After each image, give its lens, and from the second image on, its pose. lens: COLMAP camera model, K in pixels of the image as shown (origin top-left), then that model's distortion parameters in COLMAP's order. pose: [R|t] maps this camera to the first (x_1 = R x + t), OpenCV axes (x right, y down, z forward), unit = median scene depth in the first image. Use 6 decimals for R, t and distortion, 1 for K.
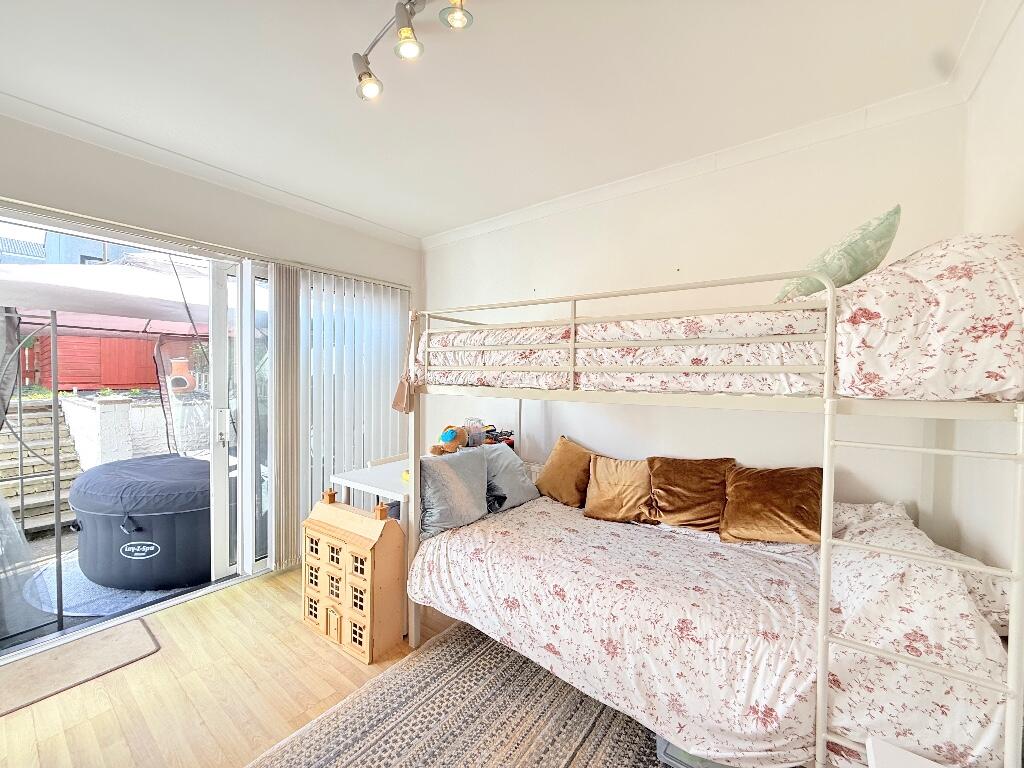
lens RADIAL K [[407.7, 0, 508.9], [0, 407.7, 378.6], [0, 0, 1]] dist [-0.002657, 0.000220]
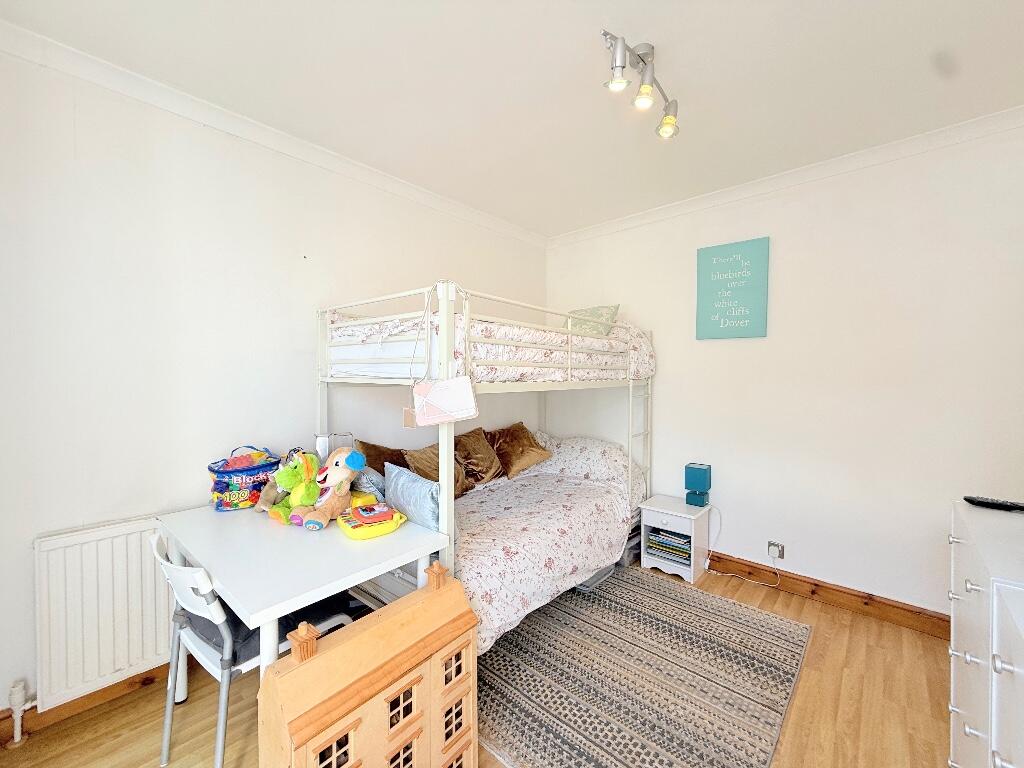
lens RADIAL K [[407.7, 0, 509.5], [0, 407.7, 382.4], [0, 0, 1]] dist [-0.002657, 0.000220]
pose [[0.083881, -0.025236, 0.996156, -1.174517], [0.012138, 0.999631, 0.024302, -0.004285], [-0.996402, 0.010053, 0.084156, 1.016081]]
